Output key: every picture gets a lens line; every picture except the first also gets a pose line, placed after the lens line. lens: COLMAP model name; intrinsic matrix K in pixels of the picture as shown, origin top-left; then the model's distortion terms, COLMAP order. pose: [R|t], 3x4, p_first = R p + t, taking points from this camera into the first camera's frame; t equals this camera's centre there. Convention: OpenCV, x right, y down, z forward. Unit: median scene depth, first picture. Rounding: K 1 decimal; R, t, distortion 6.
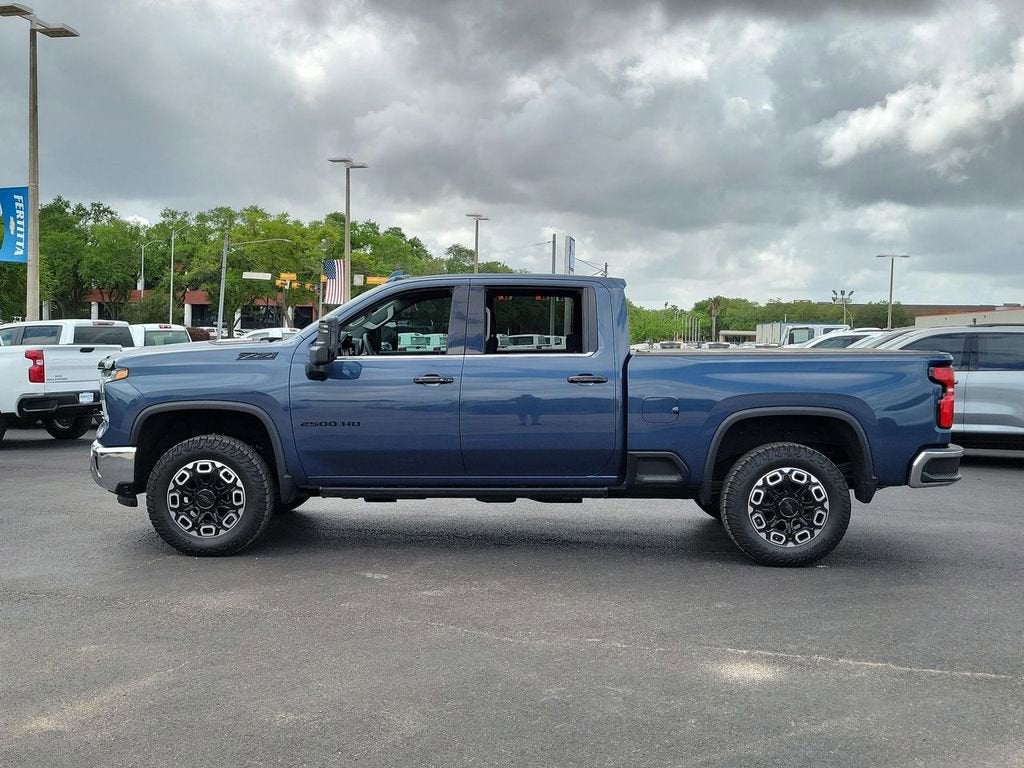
lens RADIAL K [[1058.9, 0, 507.4], [0, 1058.9, 377.7], [0, 0, 1]] dist [0.008506, 0.014123]
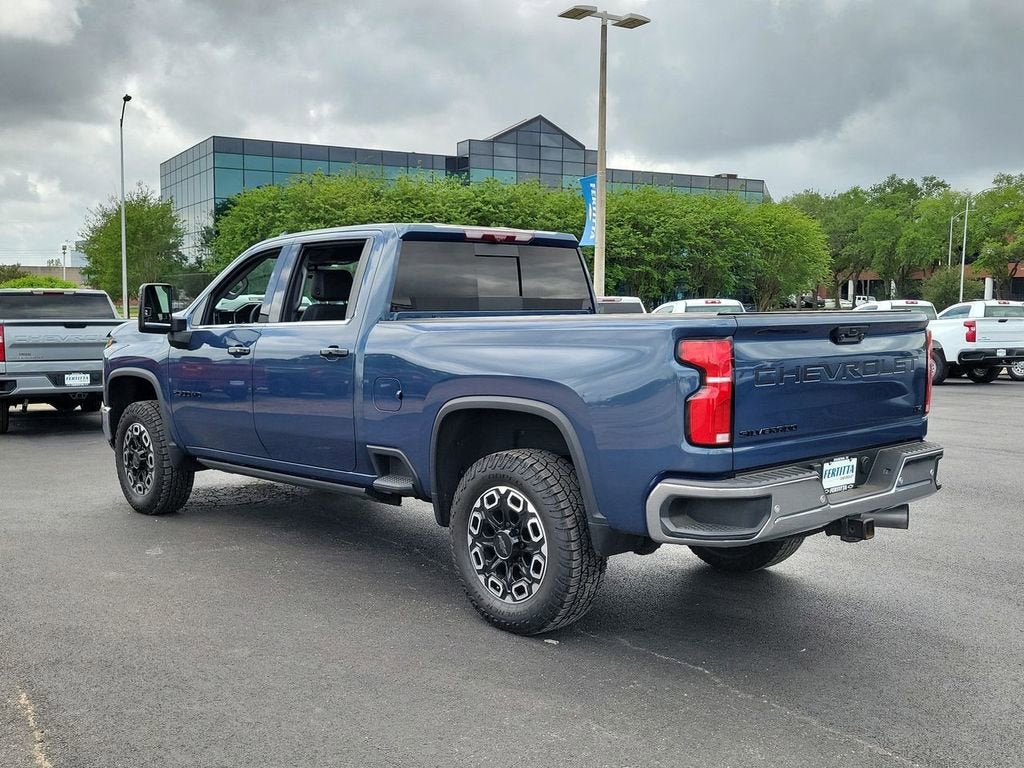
lens RADIAL K [[1067.2, 0, 512.0], [0, 1067.2, 384.0], [0, 0, 1]] dist [0.009140, 0.002588]
pose [[0.676892, 0.033633, -0.735313, 0.768888], [-0.015141, 0.999380, 0.031773, -0.002547], [0.735926, -0.010374, 0.676982, 0.539427]]
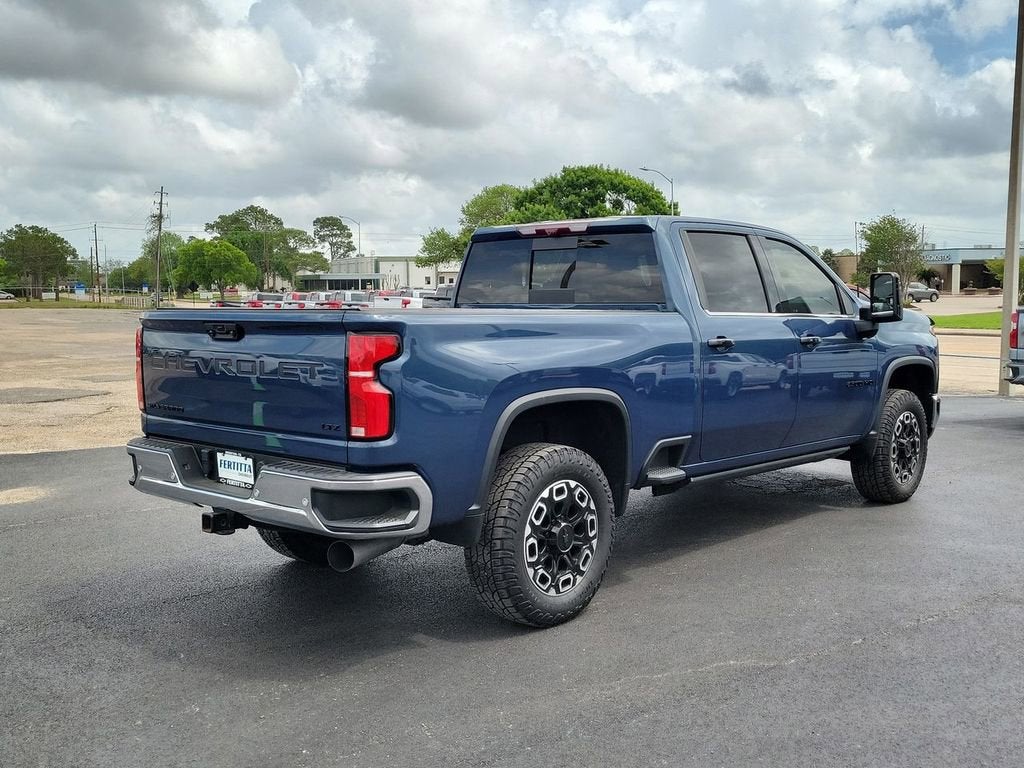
lens RADIAL K [[1066.8, 0, 518.3], [0, 1066.8, 374.2], [0, 0, 1]] dist [0.007409, 0.008307]
pose [[-0.716872, 0.031451, -0.696495, 0.754688], [-0.031366, 0.996516, 0.077283, -0.037999], [0.696499, 0.077248, -0.713388, 1.573453]]
